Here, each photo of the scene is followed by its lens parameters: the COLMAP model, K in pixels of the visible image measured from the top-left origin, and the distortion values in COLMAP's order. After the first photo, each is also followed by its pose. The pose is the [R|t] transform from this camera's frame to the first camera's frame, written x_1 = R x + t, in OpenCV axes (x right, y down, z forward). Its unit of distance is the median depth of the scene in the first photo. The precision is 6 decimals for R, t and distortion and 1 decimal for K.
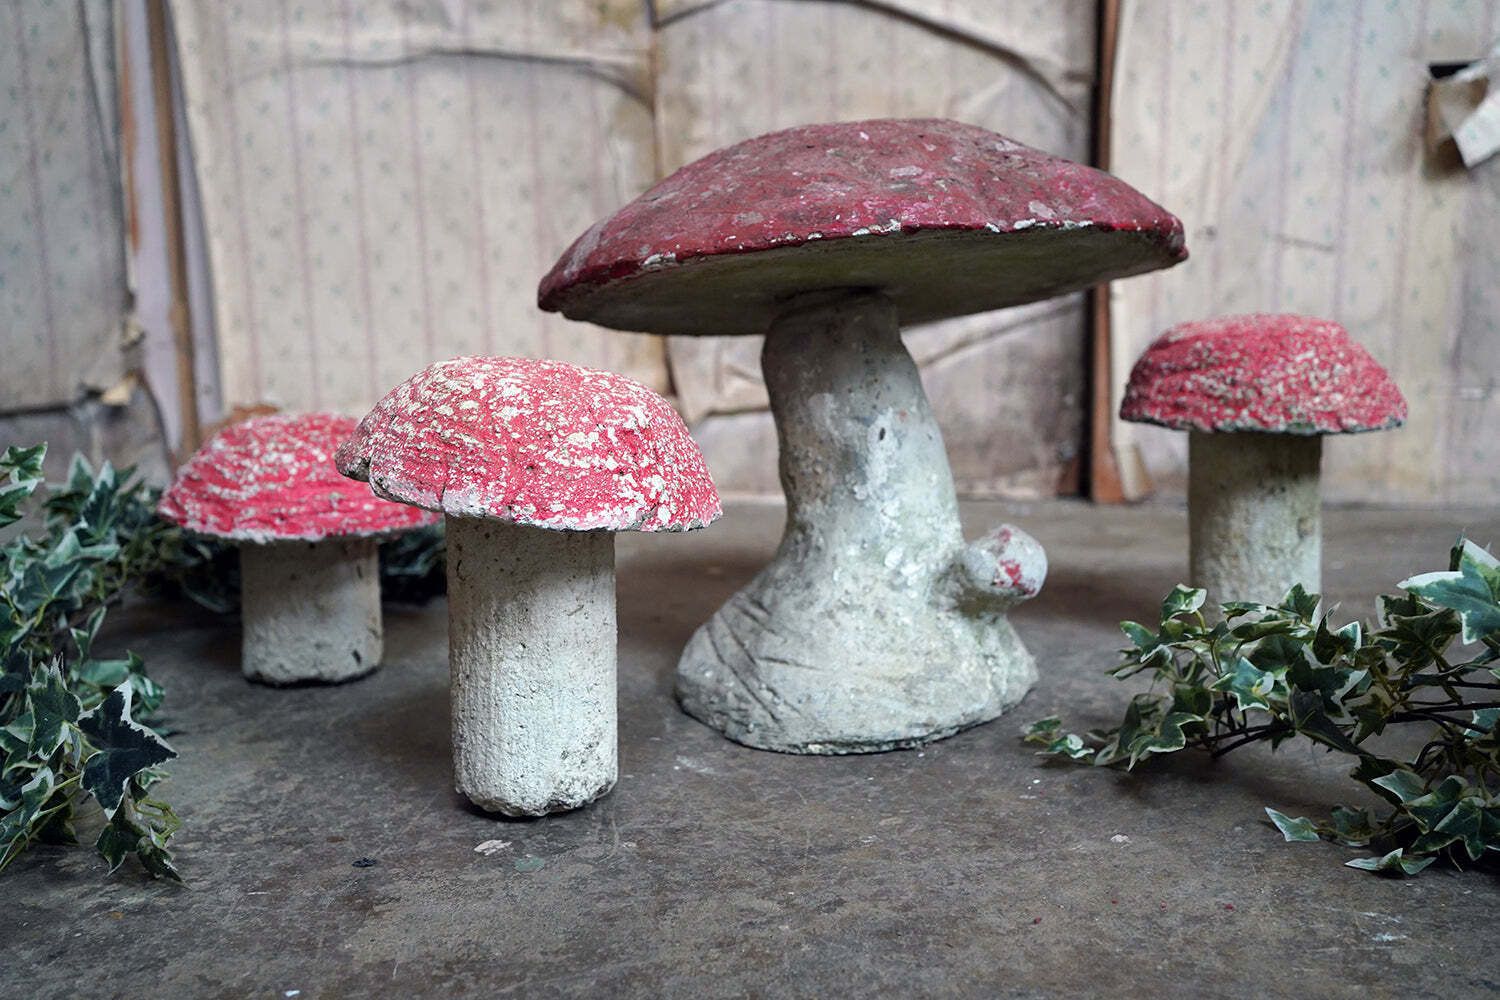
lens RADIAL K [[1509.1, 0, 748.7], [0, 1509.1, 500.4], [0, 0, 1]] dist [0.015186, 0.000000]
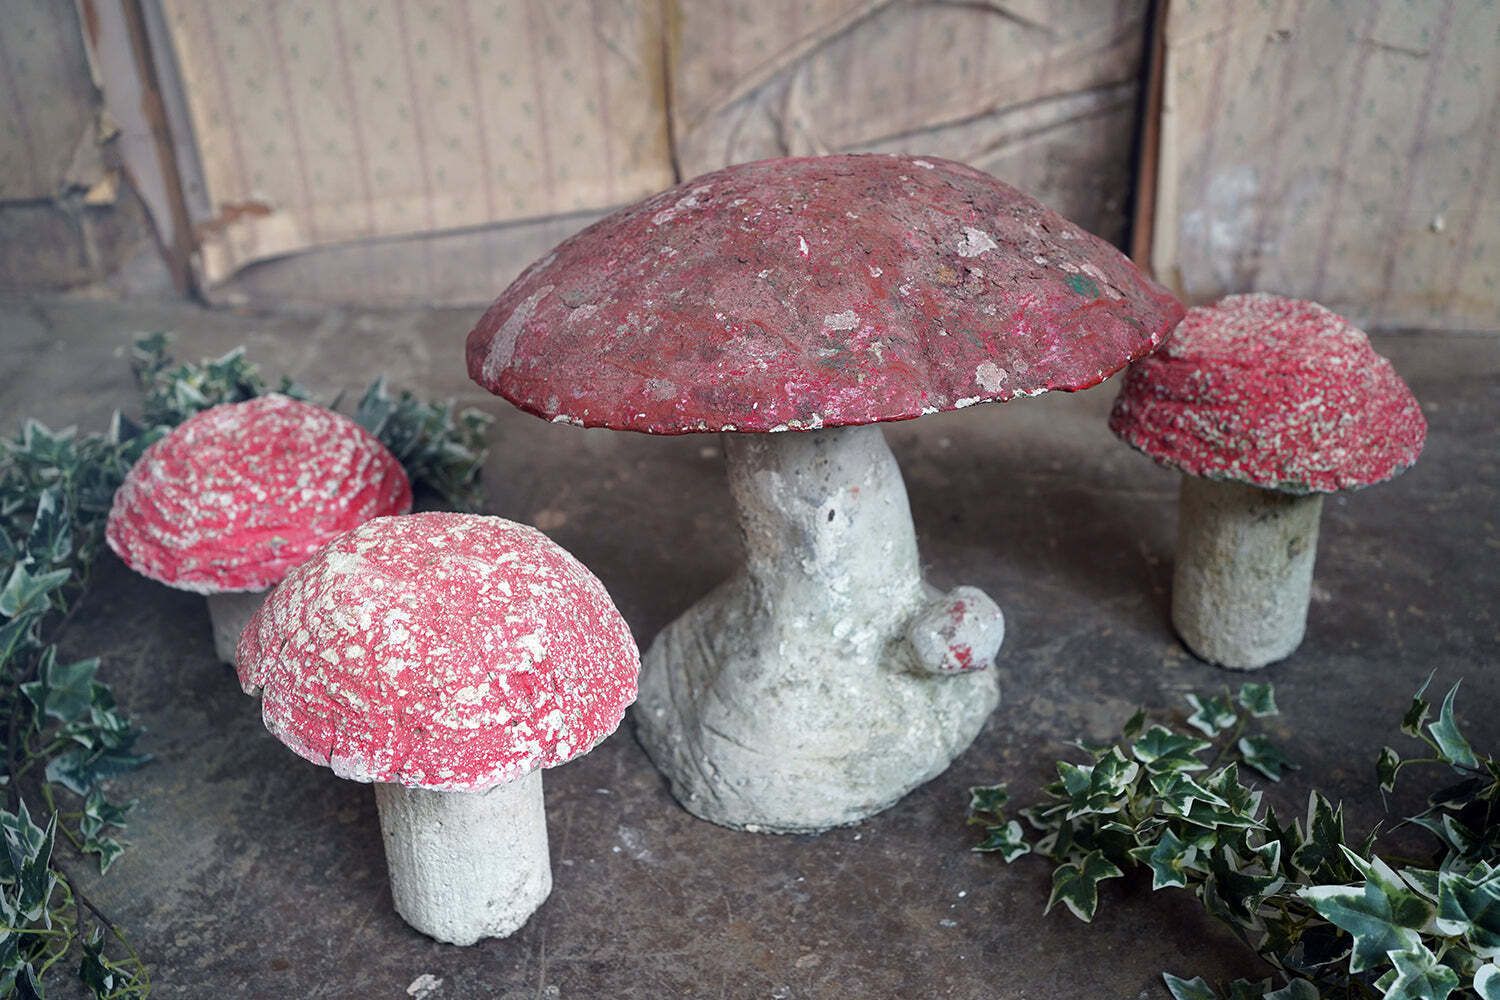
lens RADIAL K [[1509.1, 0, 751.6], [0, 1509.1, 495.2], [0, 0, 1]] dist [0.015186, 0.000000]
pose [[0.997860, 0.022501, -0.061391, 0.096222], [-0.000343, 0.940713, 0.339202, -0.376239], [0.065384, -0.338455, 0.938708, 0.114683]]
